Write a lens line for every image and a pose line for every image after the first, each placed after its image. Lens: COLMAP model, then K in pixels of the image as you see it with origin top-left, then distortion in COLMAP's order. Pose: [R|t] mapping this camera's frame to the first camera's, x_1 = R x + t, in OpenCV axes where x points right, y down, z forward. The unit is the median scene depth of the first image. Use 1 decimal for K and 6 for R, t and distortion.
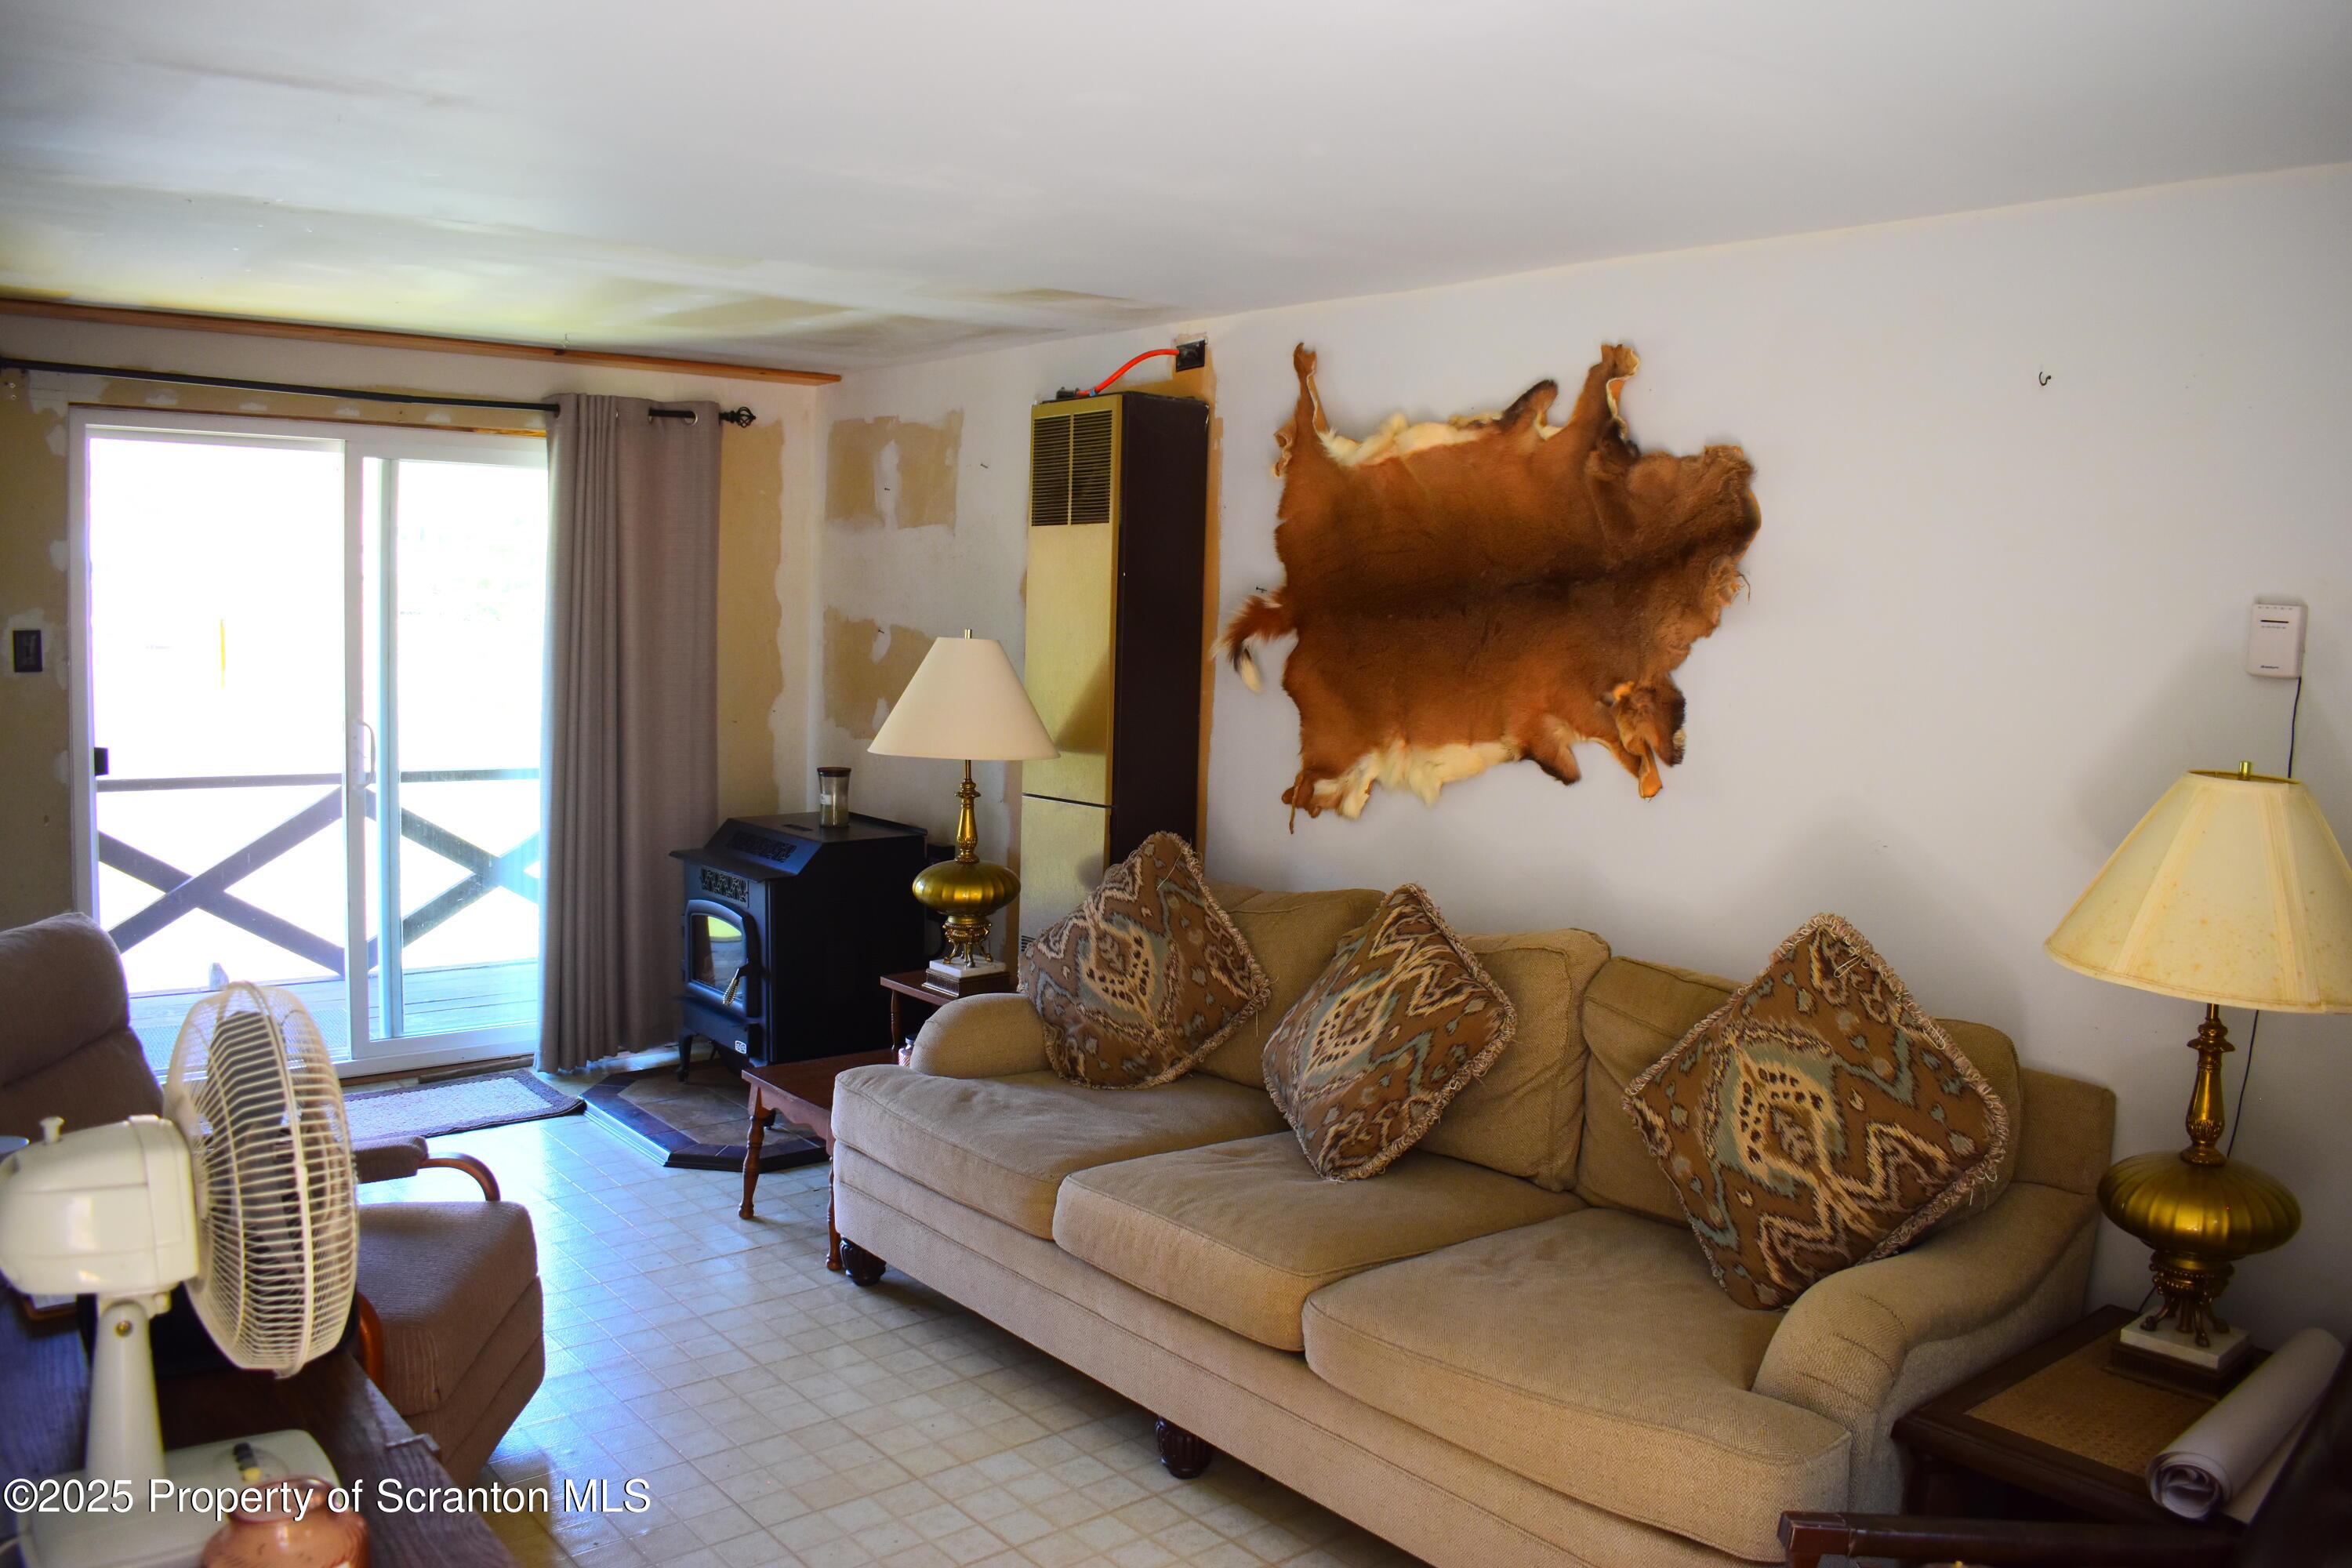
lens RADIAL K [[1829.1, 0, 1175.7], [0, 1829.1, 783.3], [0, 0, 1]] dist [-0.098751, 0.016735]
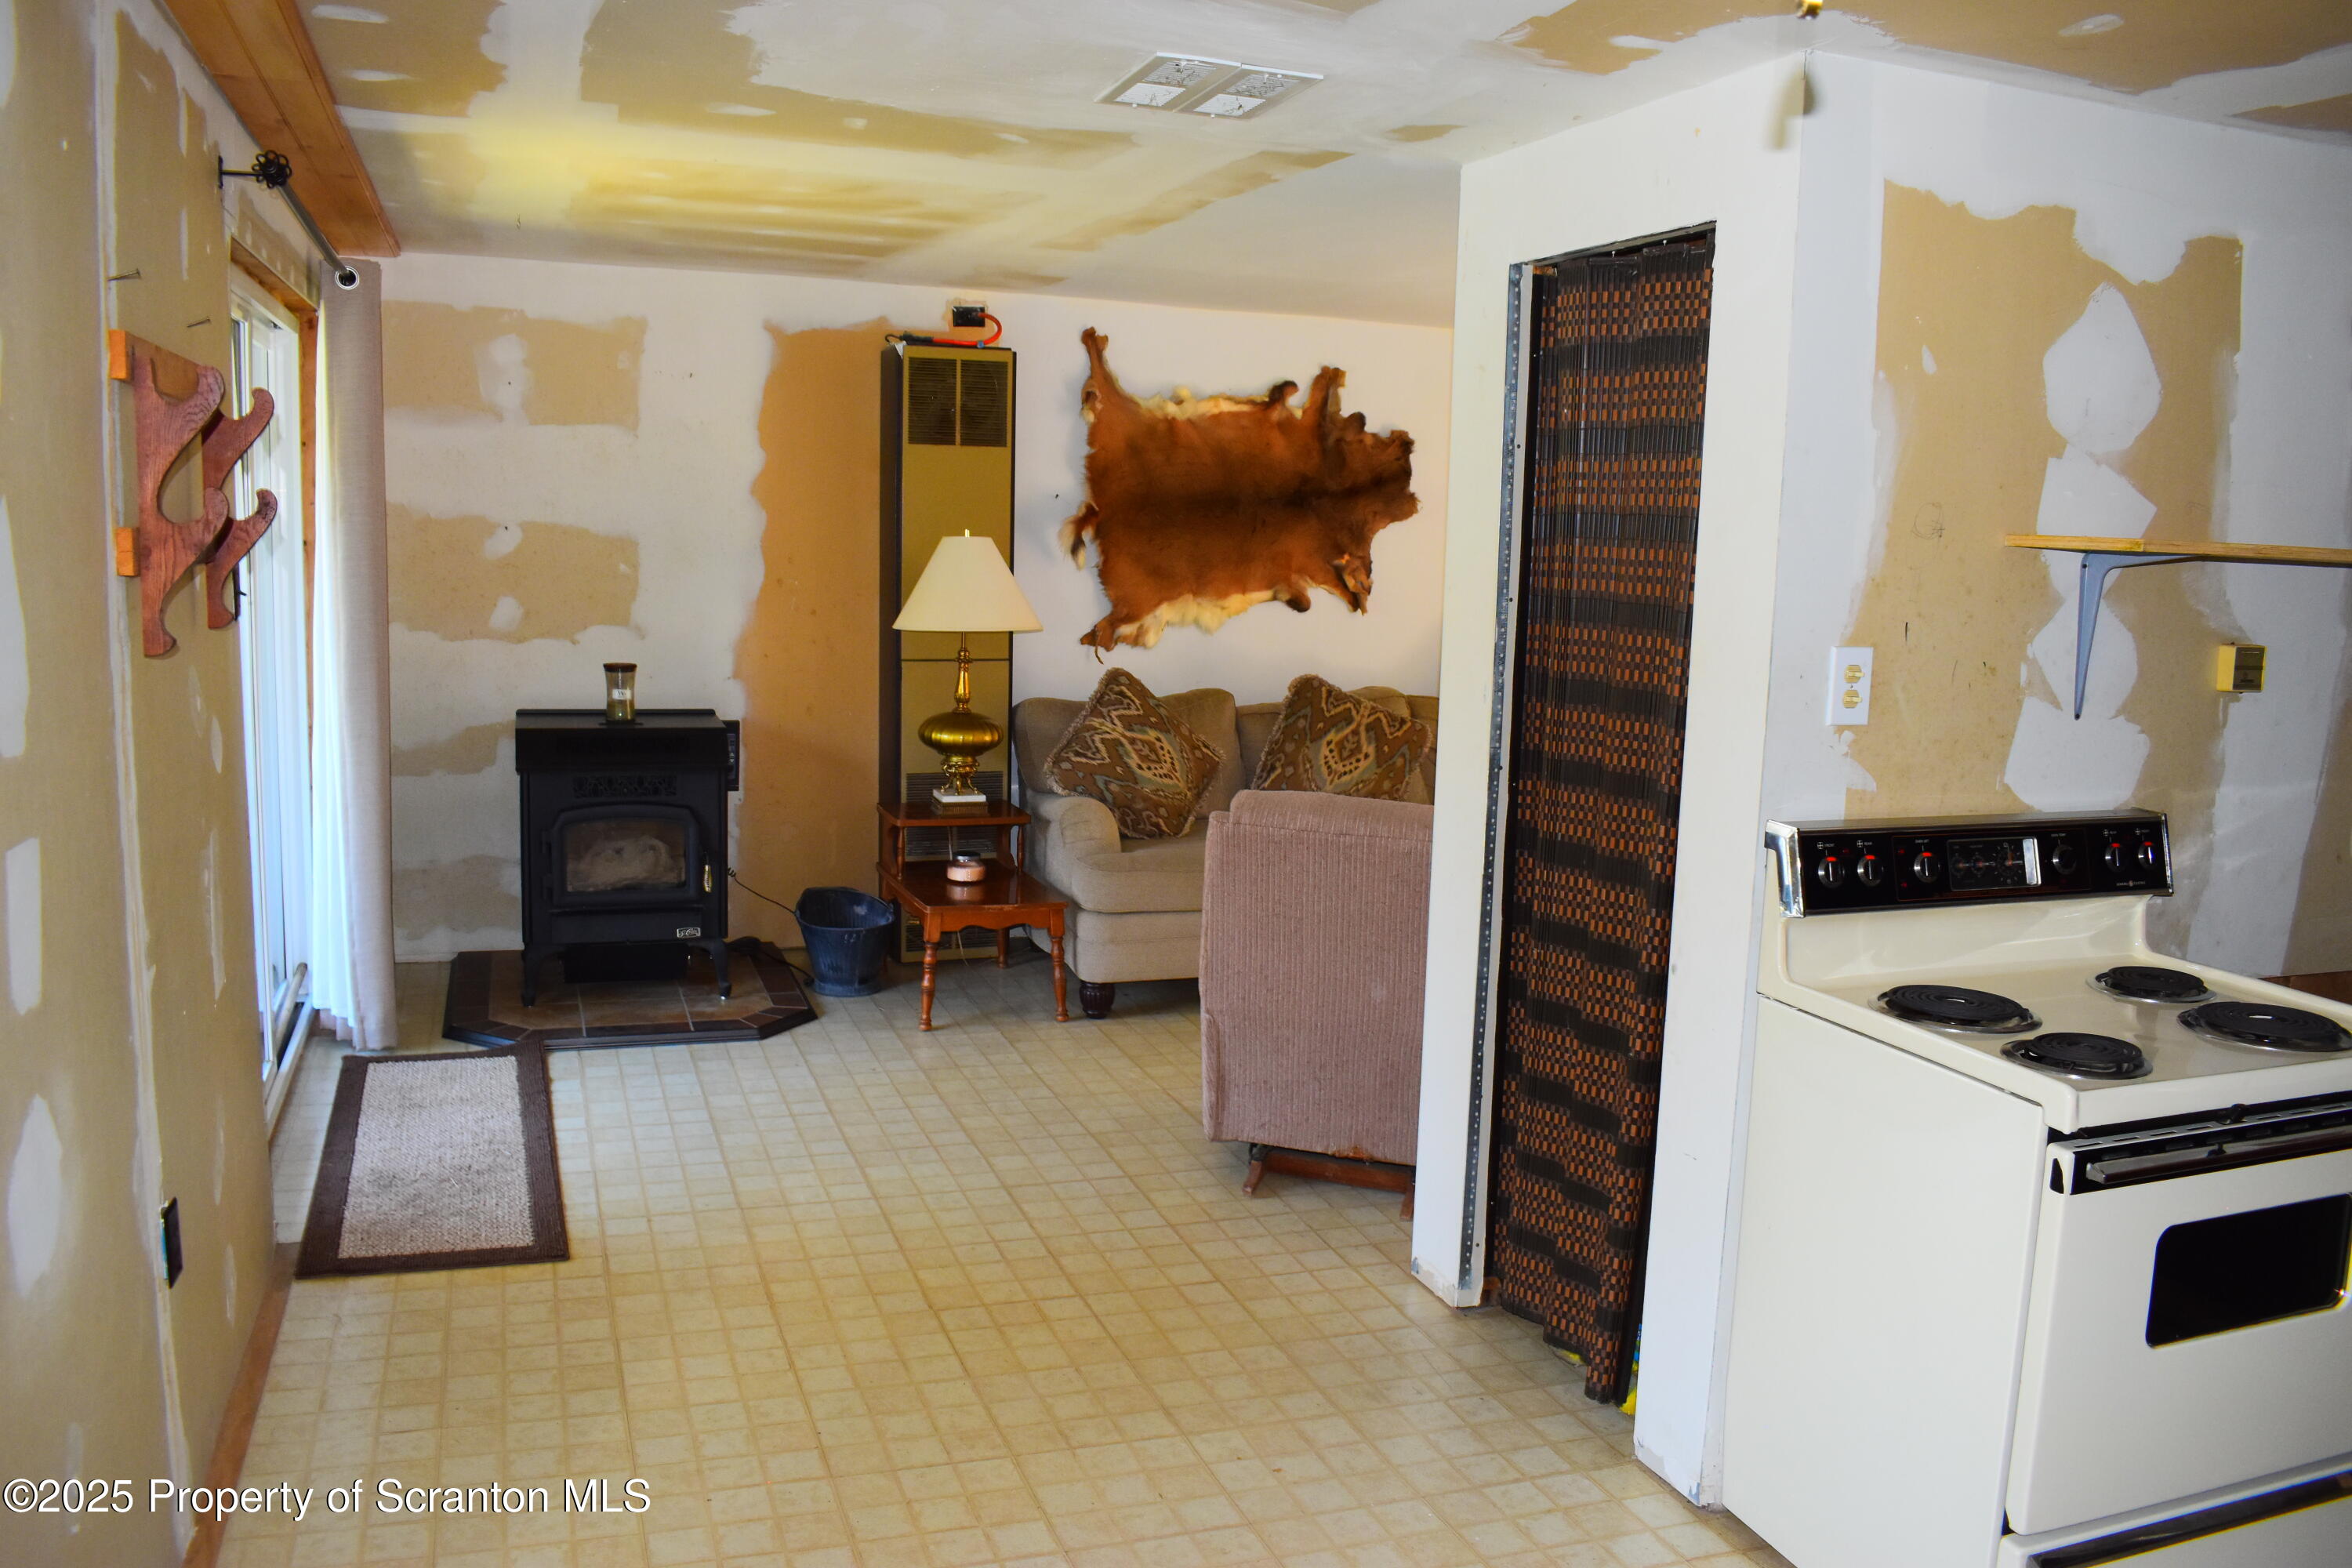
lens RADIAL K [[1829.1, 0, 1181.3], [0, 1829.1, 780.6], [0, 0, 1]] dist [-0.098751, 0.016735]
pose [[0.332213, -0.153735, 0.930591, -1.565520], [0.066191, 0.987995, 0.139589, -0.097267], [-0.940879, 0.015224, 0.338401, 0.530263]]
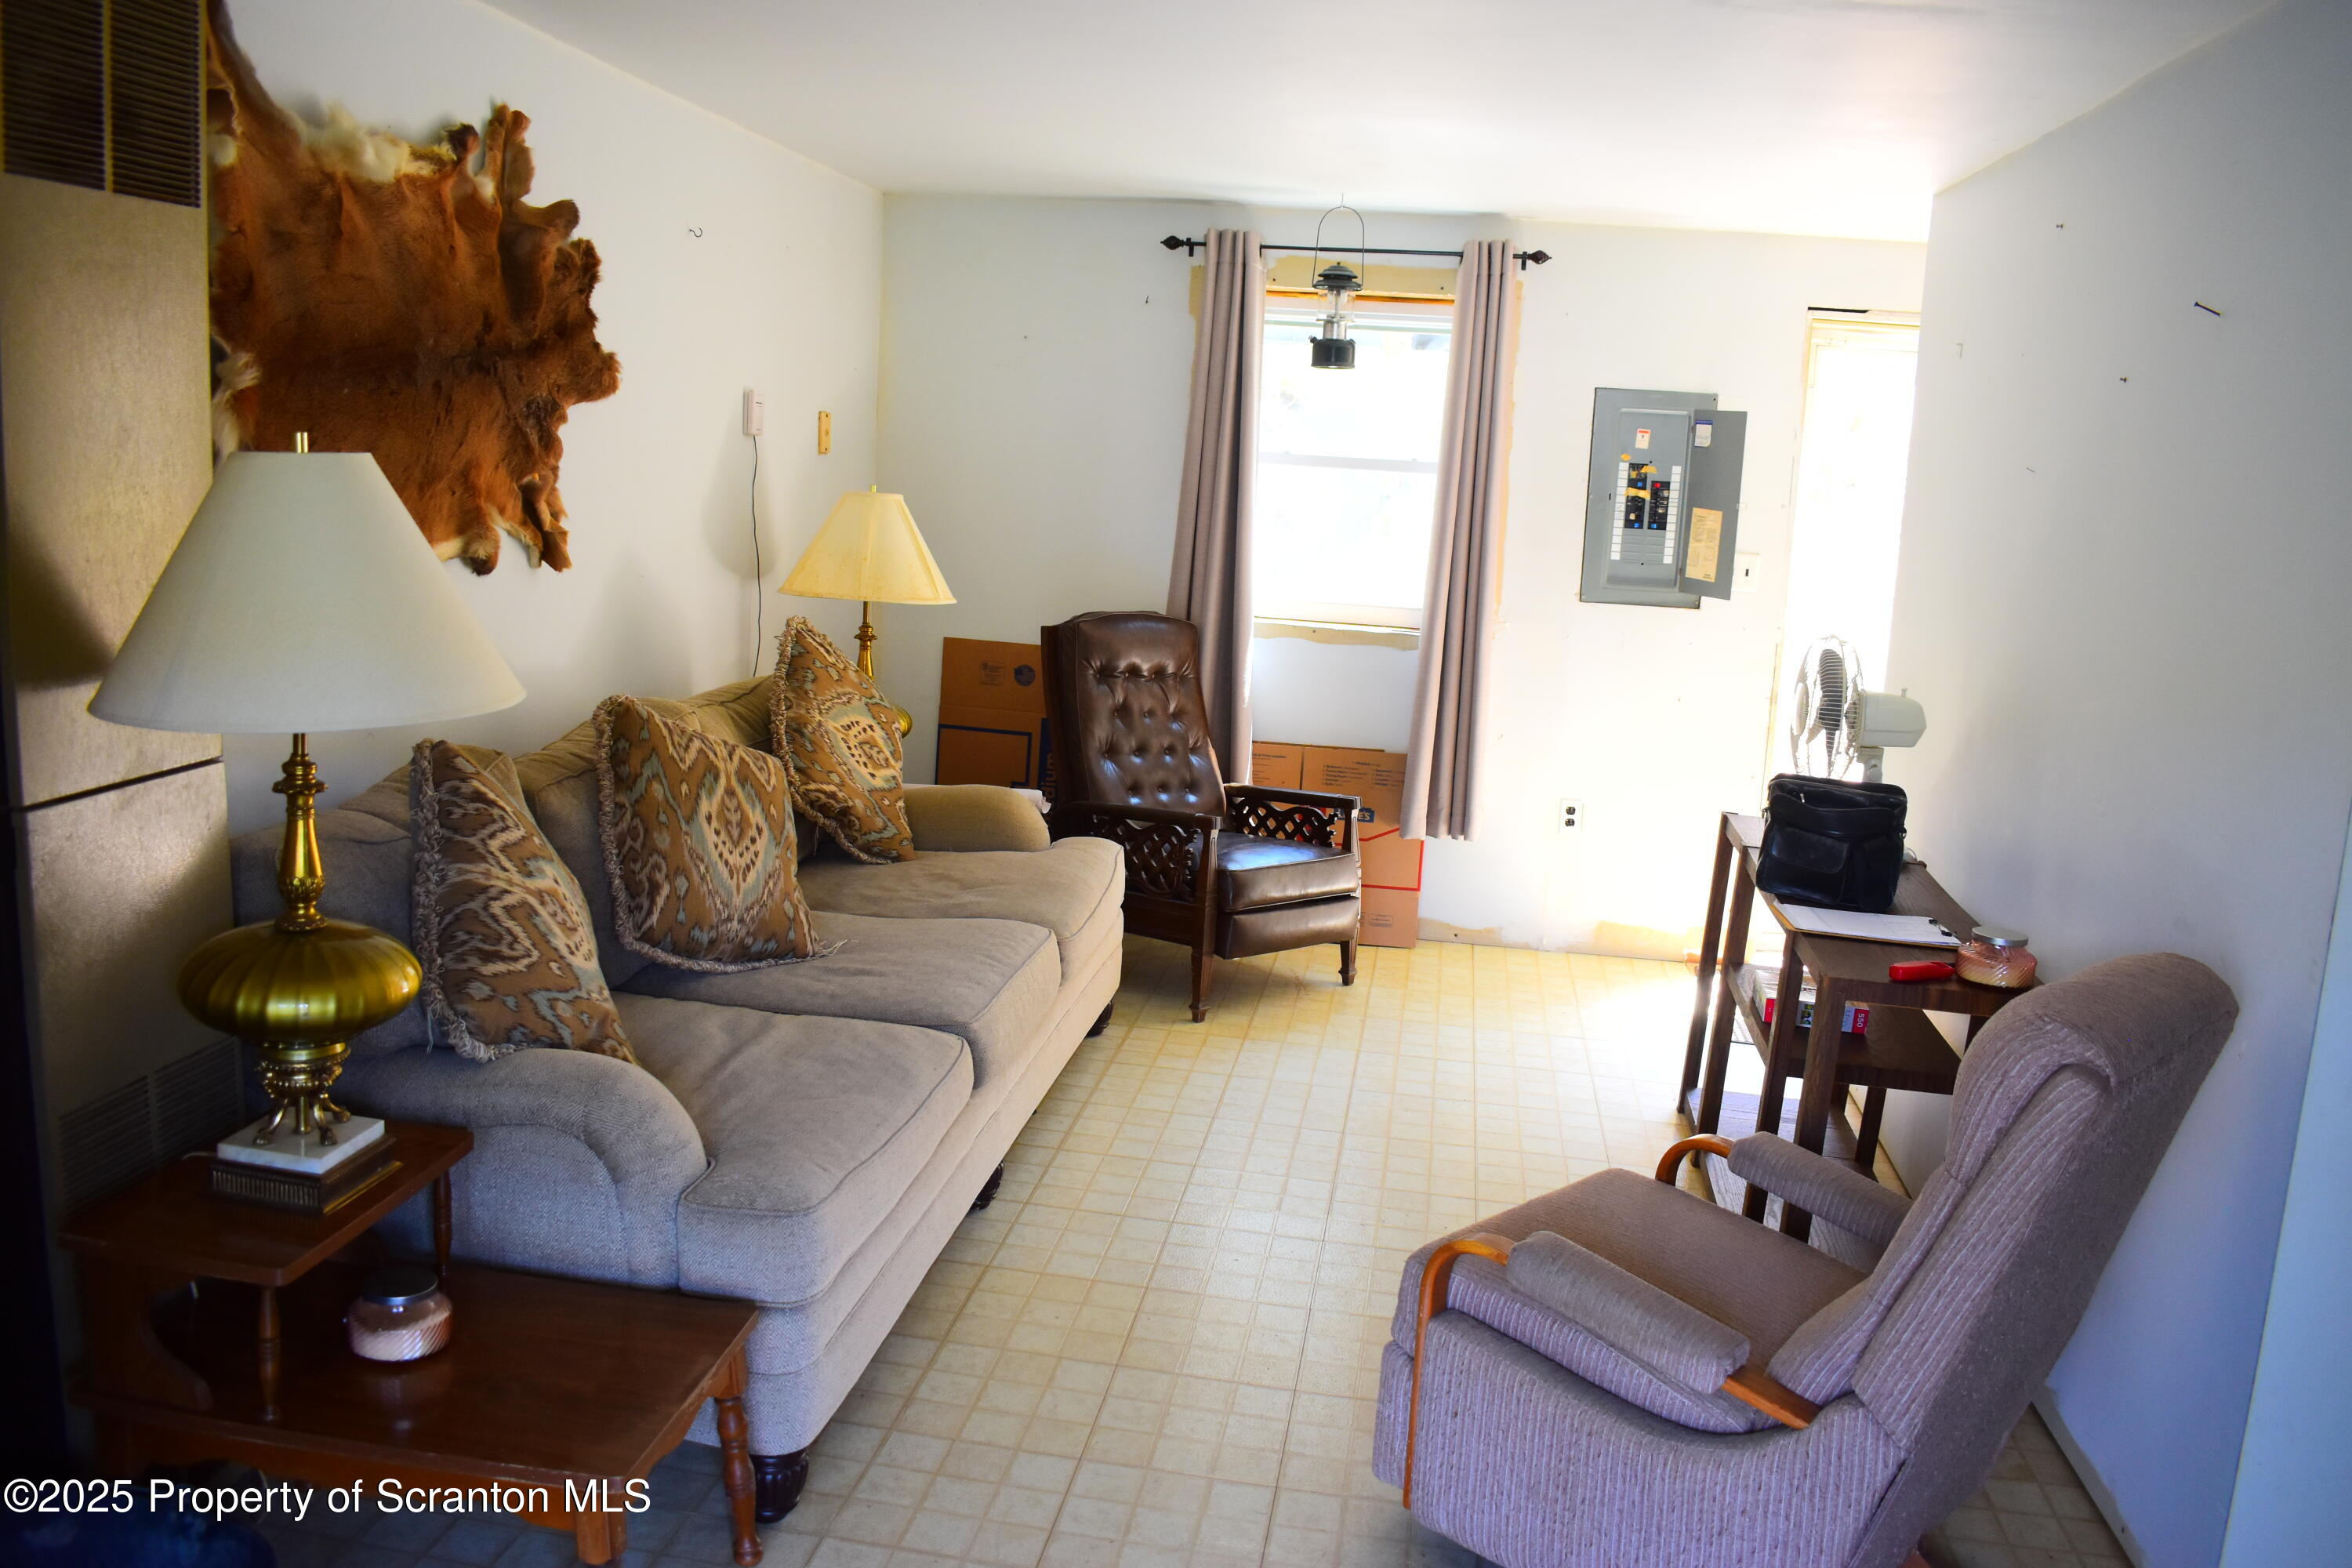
lens RADIAL K [[1829.1, 0, 1179.0], [0, 1829.1, 772.9], [0, 0, 1]] dist [-0.098751, 0.016735]
pose [[-0.664108, -0.193699, 0.722109, -0.739377], [-0.005863, 0.967175, 0.254044, -0.143630], [-0.747614, 0.164479, -0.643444, 1.397515]]
